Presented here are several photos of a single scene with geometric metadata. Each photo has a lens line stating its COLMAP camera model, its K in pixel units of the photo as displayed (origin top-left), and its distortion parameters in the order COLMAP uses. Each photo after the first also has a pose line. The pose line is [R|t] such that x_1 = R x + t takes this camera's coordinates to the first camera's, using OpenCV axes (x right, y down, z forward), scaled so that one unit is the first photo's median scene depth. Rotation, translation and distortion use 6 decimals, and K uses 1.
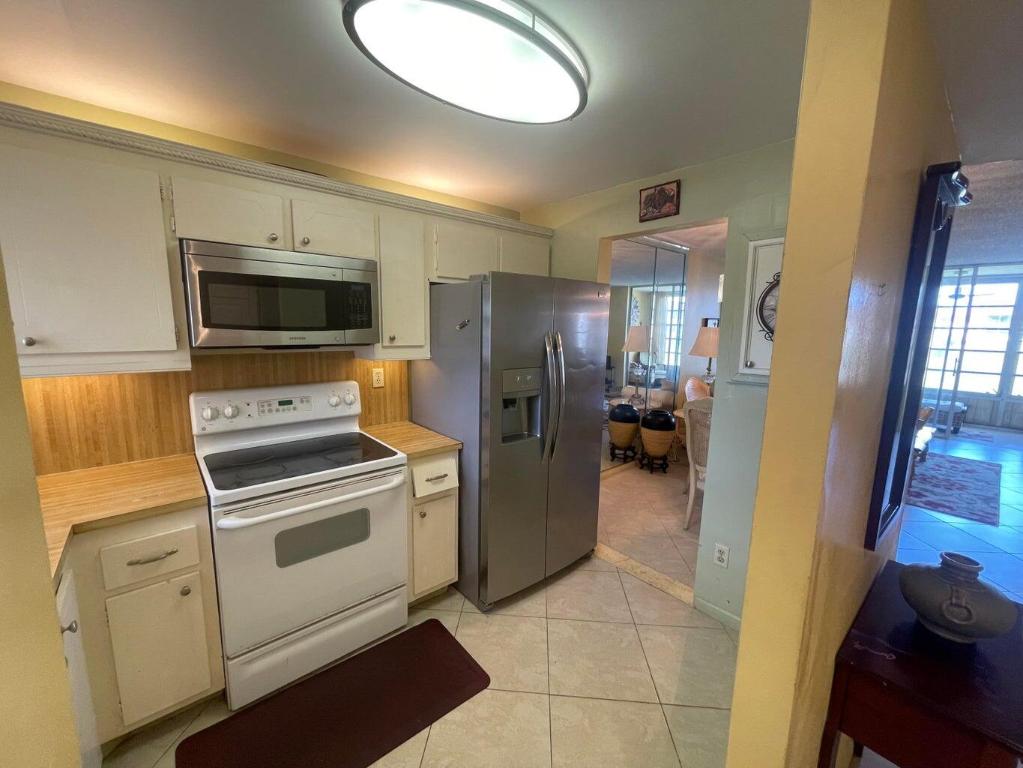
lens RADIAL K [[413.0, 0, 508.1], [0, 413.0, 386.2], [0, 0, 1]] dist [-0.002079, 0.000488]
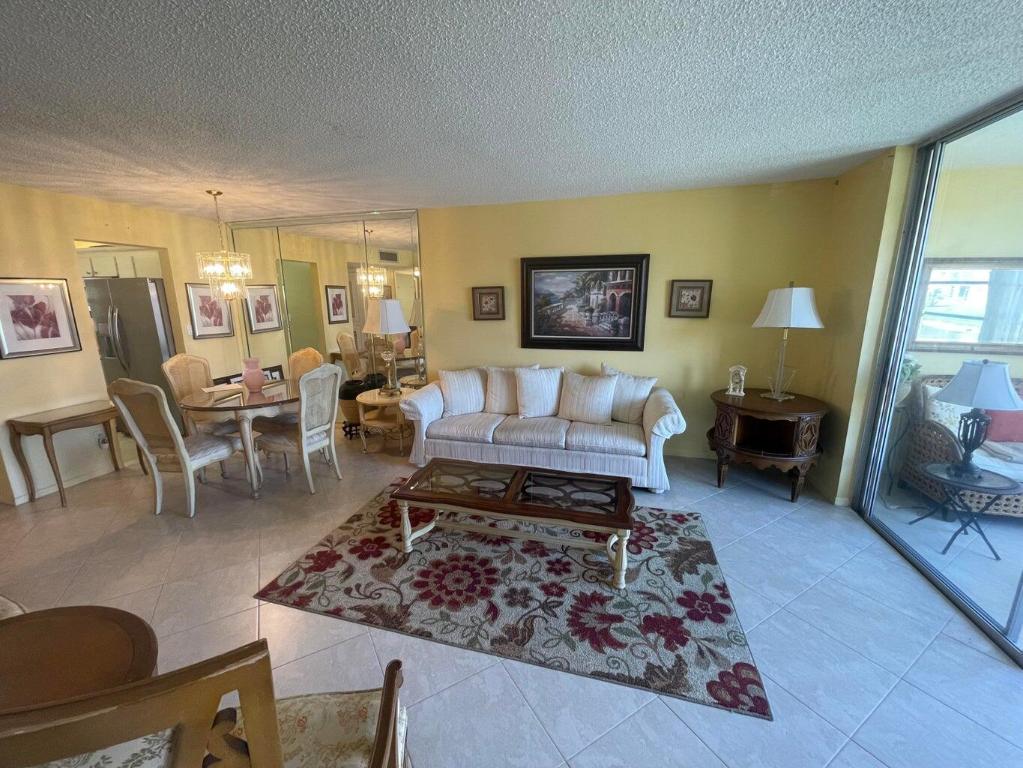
lens RADIAL K [[413.0, 0, 508.3], [0, 413.0, 377.2], [0, 0, 1]] dist [-0.002079, 0.000488]
pose [[0.569614, 0.142776, -0.809416, 2.981038], [-0.102619, 0.989445, 0.102315, -0.193827], [0.815481, 0.024782, 0.578253, 1.466510]]
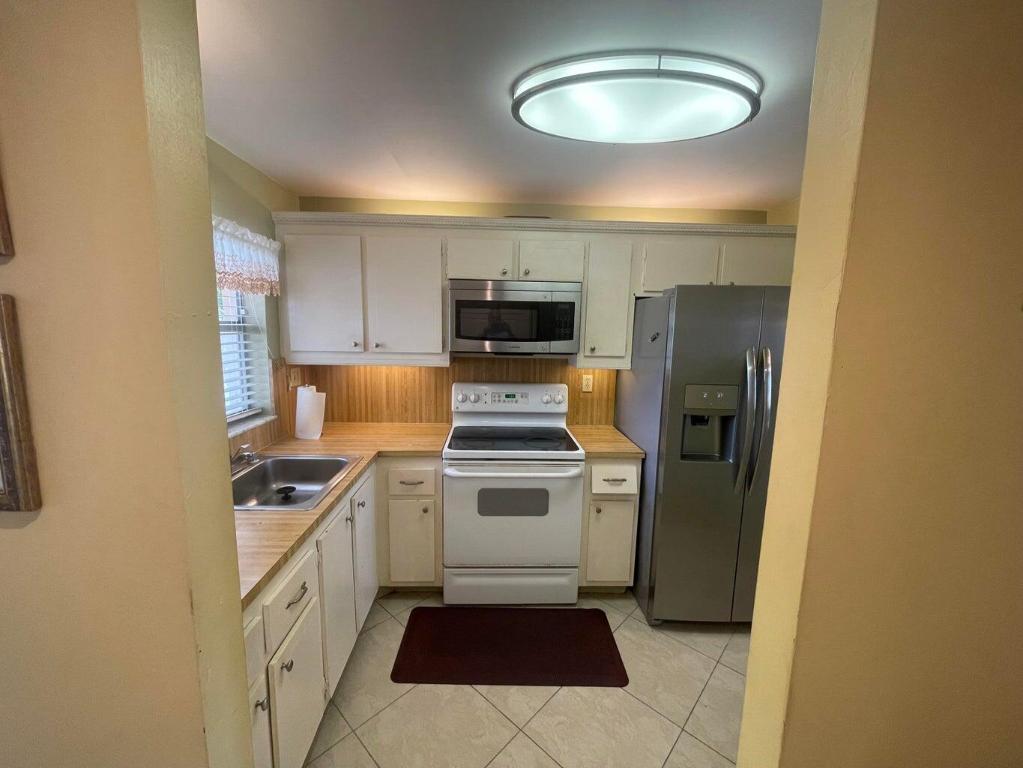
lens RADIAL K [[413.0, 0, 506.6], [0, 413.0, 386.5], [0, 0, 1]] dist [-0.002079, 0.000488]
pose [[0.781156, 0.085373, -0.618472, 0.253171], [-0.098585, 0.995046, 0.012837, -0.005597], [0.616503, 0.050944, 0.785702, -0.027891]]
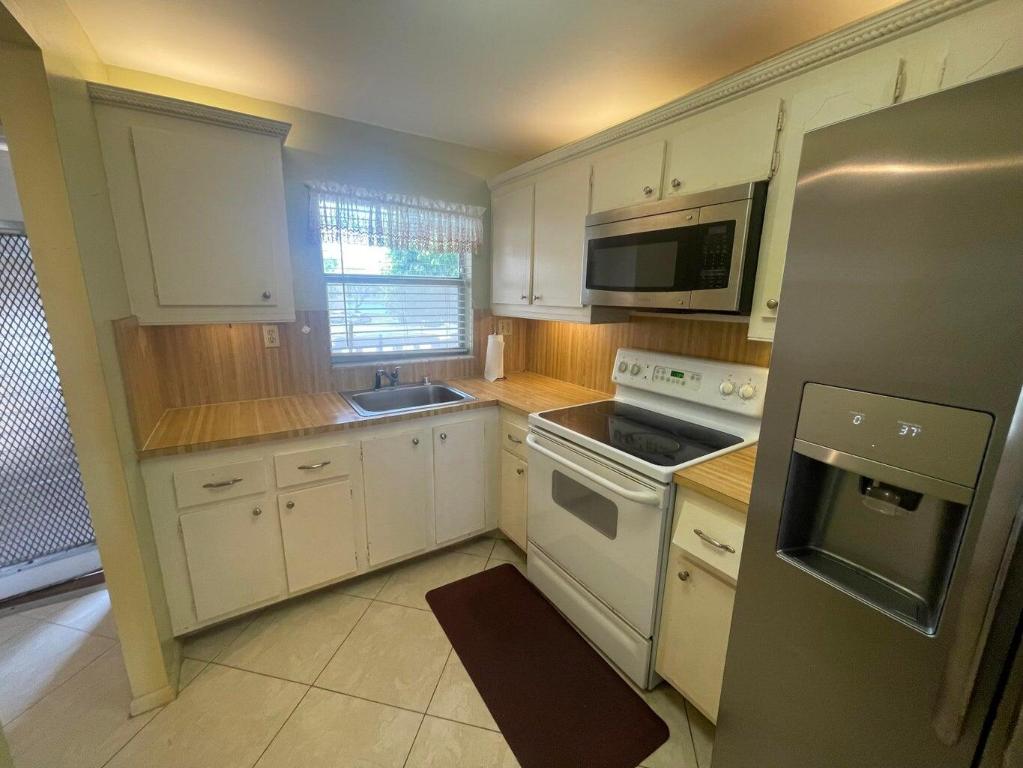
lens RADIAL K [[413.0, 0, 506.4], [0, 413.0, 386.8], [0, 0, 1]] dist [-0.002079, 0.000488]
pose [[-0.136679, 0.199791, -0.970259, 0.404647], [-0.166733, 0.960838, 0.221339, -0.073084], [0.976483, 0.192027, -0.098014, 0.733136]]
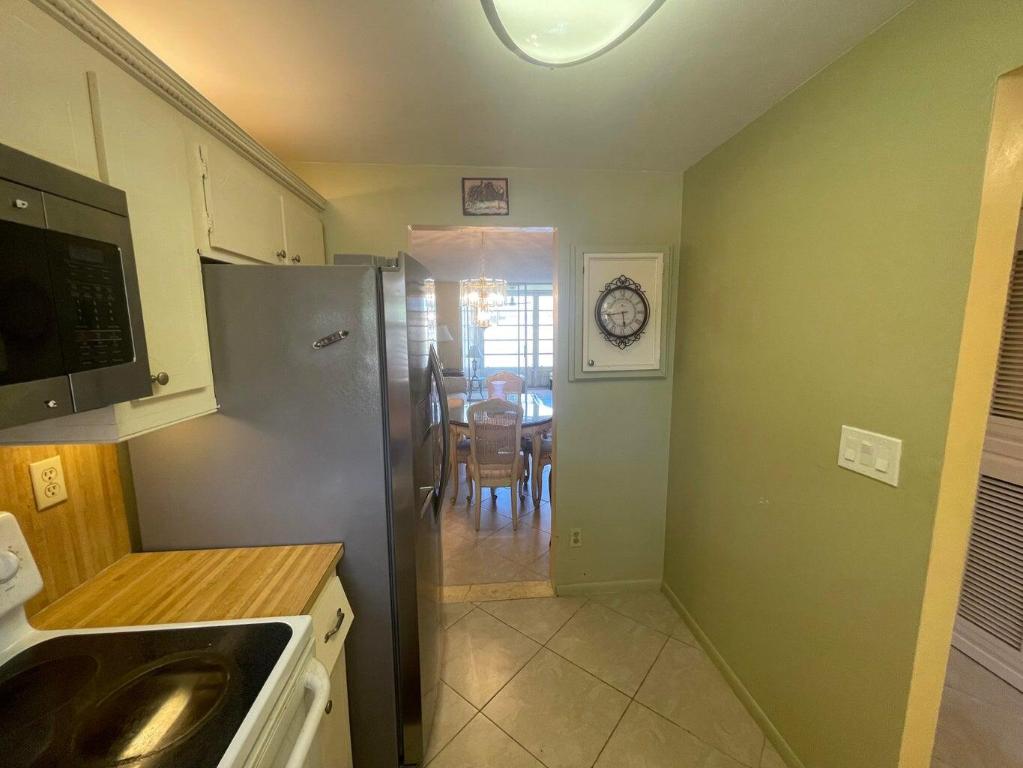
lens RADIAL K [[413.0, 0, 505.4], [0, 413.0, 386.5], [0, 0, 1]] dist [-0.002079, 0.000488]
pose [[0.587371, -0.139334, 0.797233, -0.432305], [0.140317, 0.987683, 0.069239, -0.093324], [-0.797061, 0.071197, 0.599687, 0.477773]]
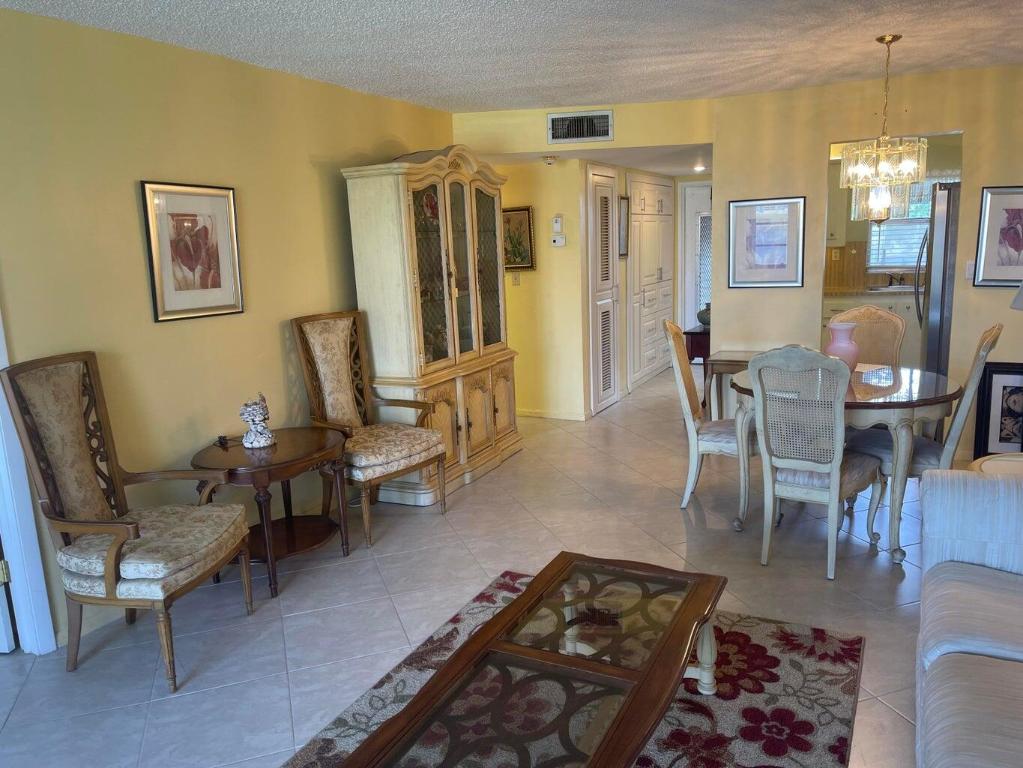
lens RADIAL K [[774.4, 0, 517.1], [0, 774.4, 386.4], [0, 0, 1]] dist [0.062784, -0.072272]
pose [[-0.916017, 0.096347, -0.389397, 2.461980], [-0.032828, 0.949466, 0.312148, -0.404520], [0.399794, 0.298716, -0.866564, 2.945386]]
